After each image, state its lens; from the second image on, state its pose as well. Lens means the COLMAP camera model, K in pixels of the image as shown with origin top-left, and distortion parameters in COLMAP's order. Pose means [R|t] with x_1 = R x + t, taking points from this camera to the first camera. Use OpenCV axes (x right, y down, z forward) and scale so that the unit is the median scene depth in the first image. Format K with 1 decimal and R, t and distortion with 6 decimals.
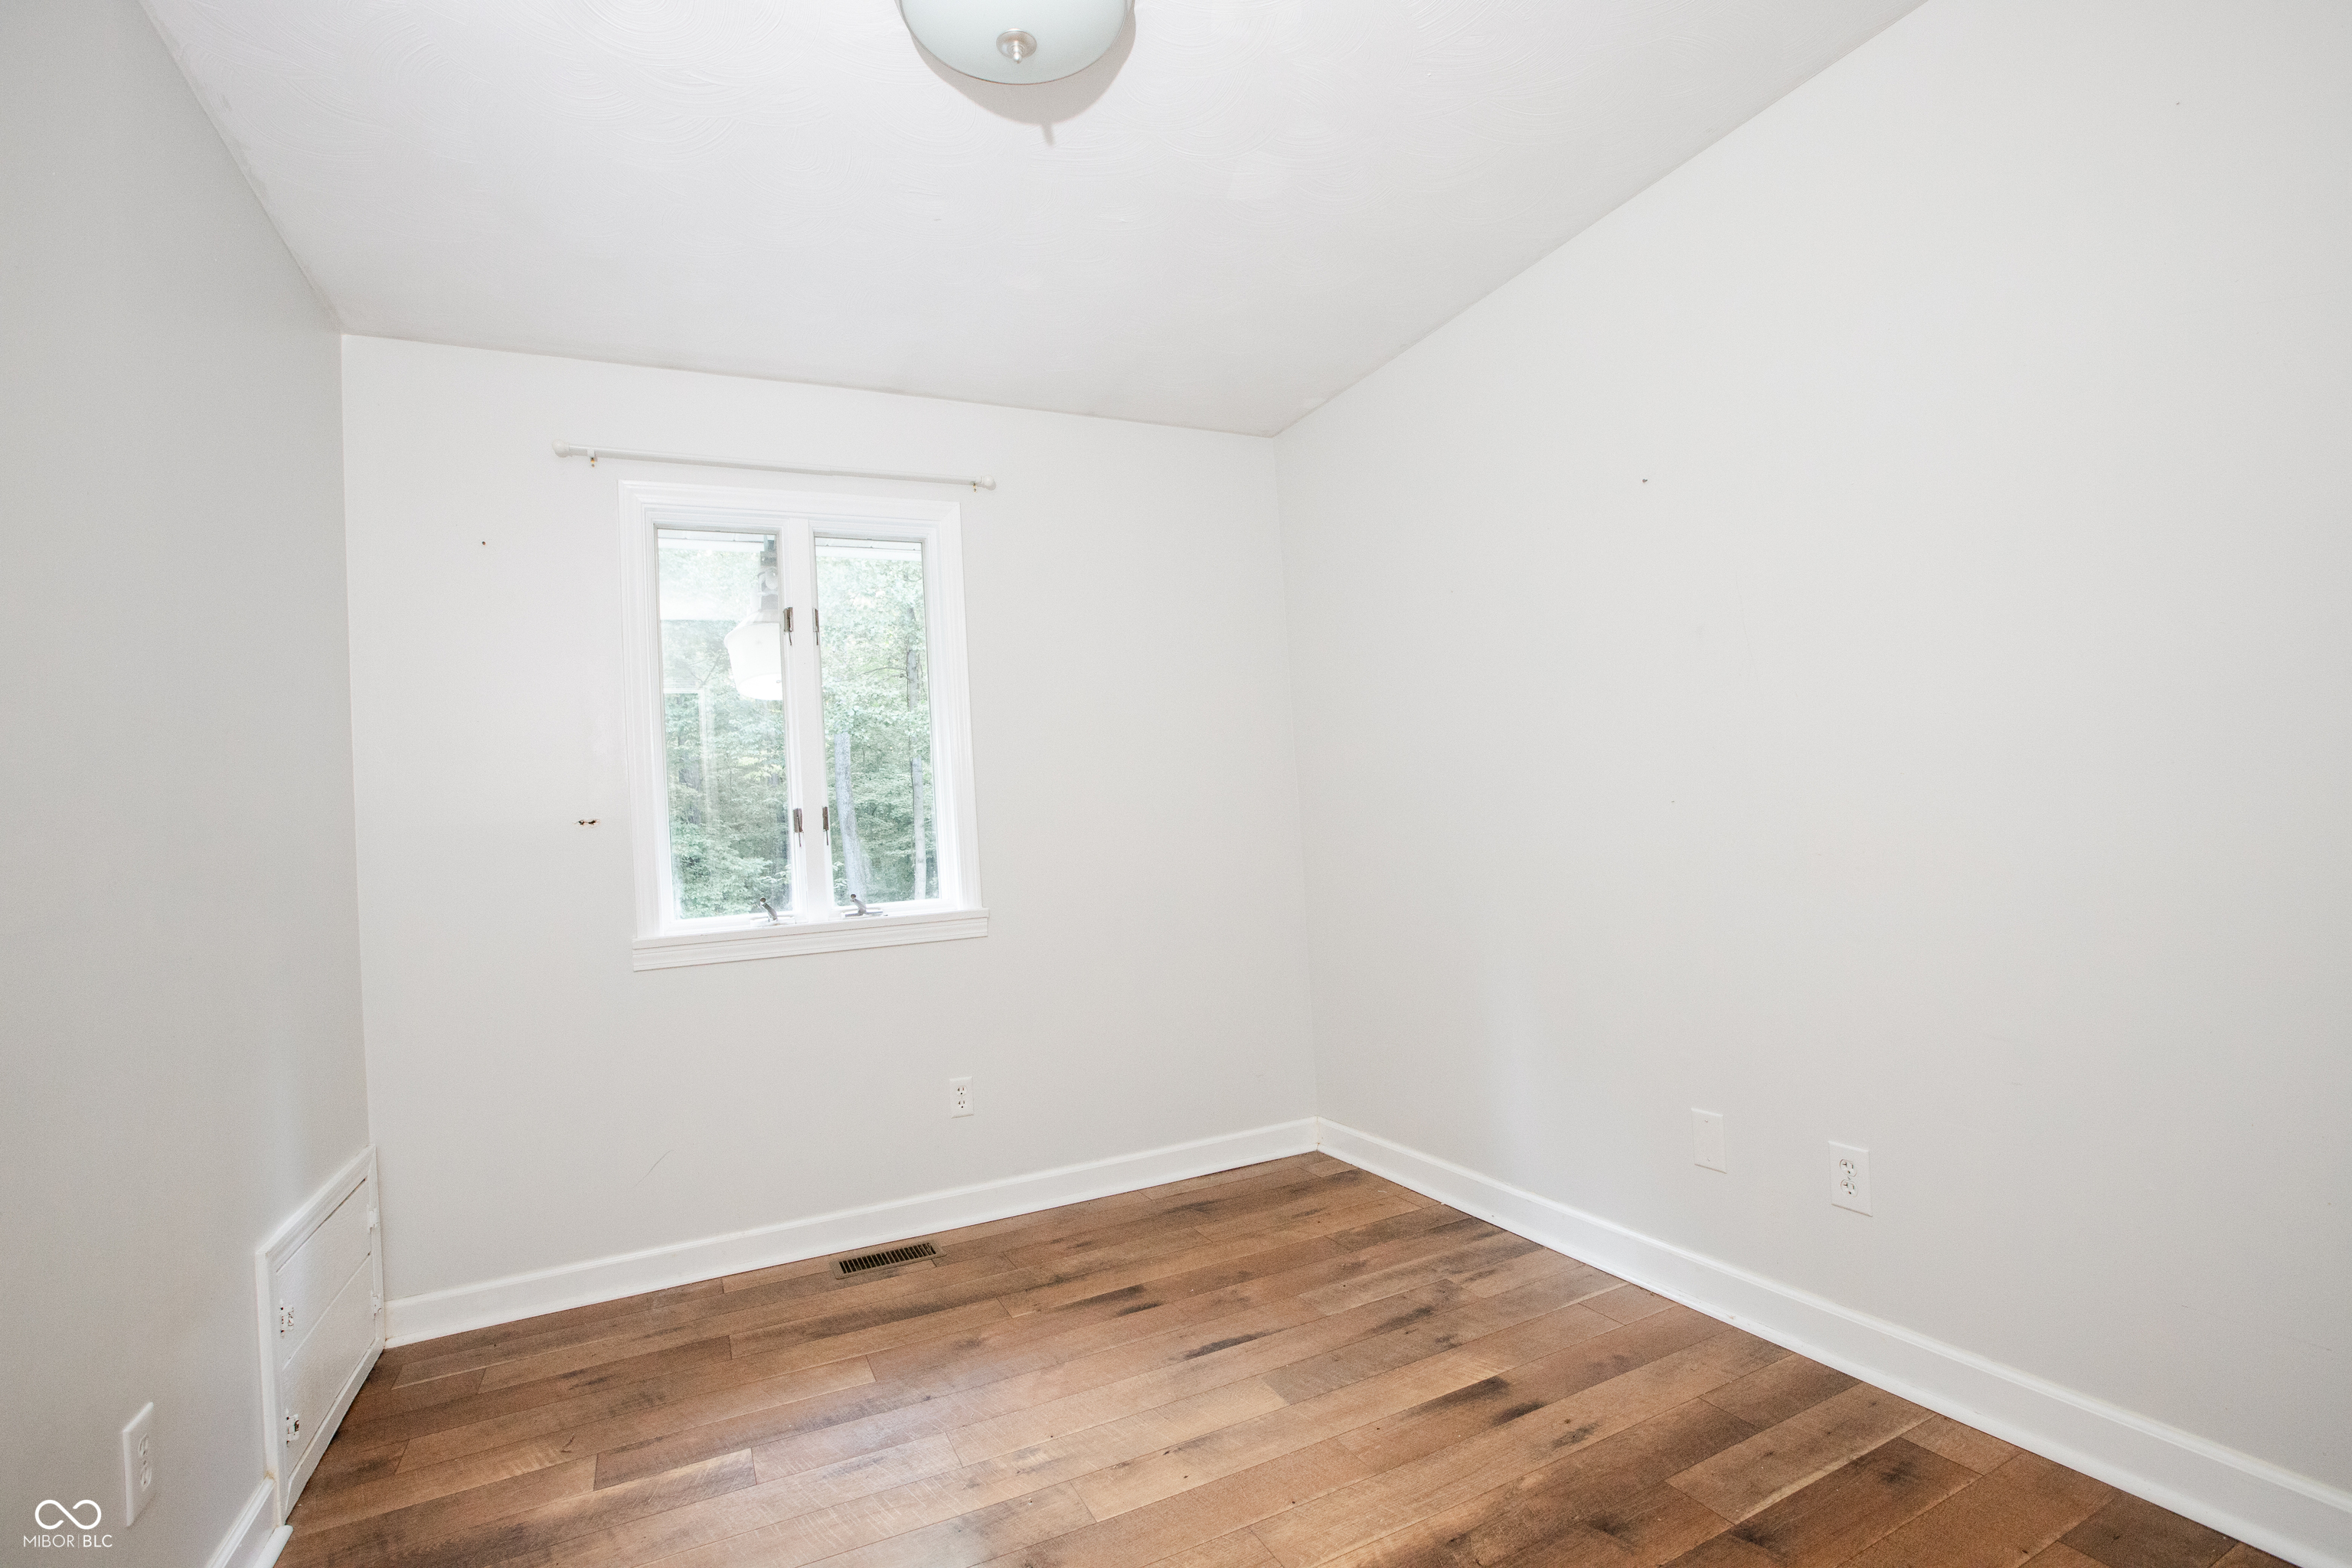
lens RADIAL K [[1073.1, 0, 1177.1], [0, 1073.1, 797.5], [0, 0, 1]] dist [-0.052573, 0.023506]
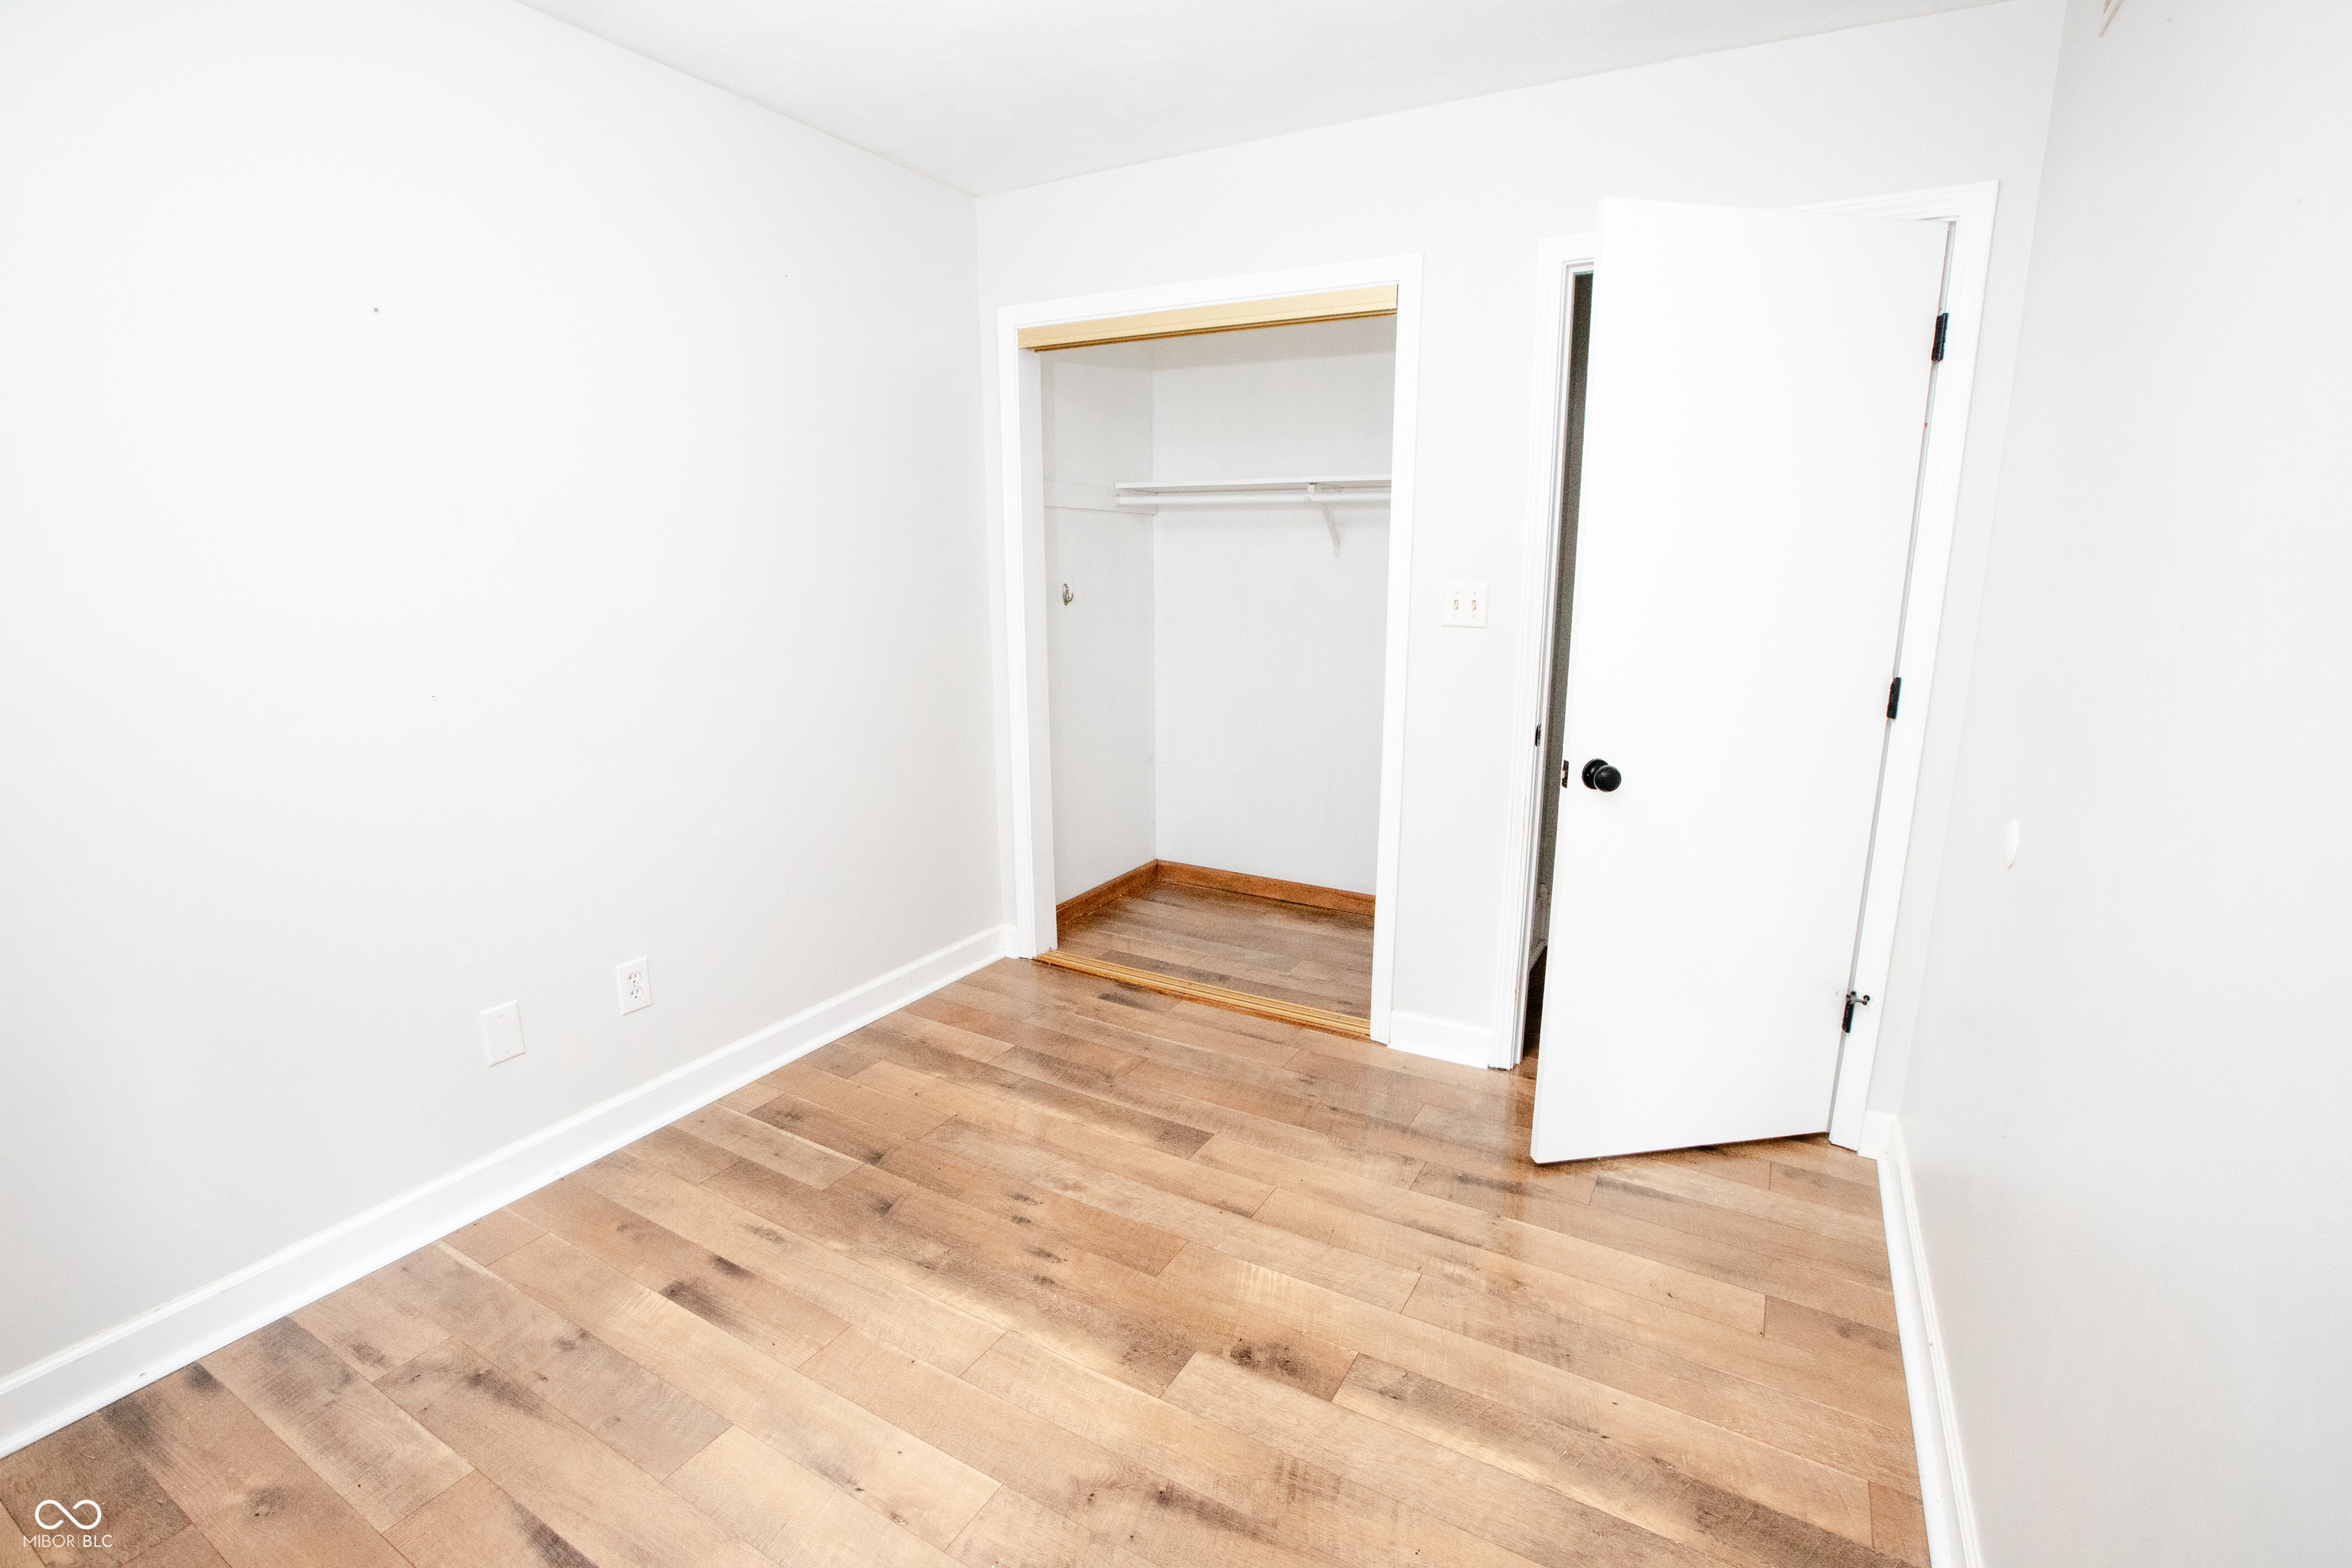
lens RADIAL K [[1073.1, 0, 1177.1], [0, 1073.1, 797.5], [0, 0, 1]] dist [-0.052573, 0.023506]
pose [[-0.565877, -0.117490, 0.816076, -0.740910], [0.011033, 0.988627, 0.149983, -0.043730], [-0.824416, 0.093876, -0.558145, 1.161598]]
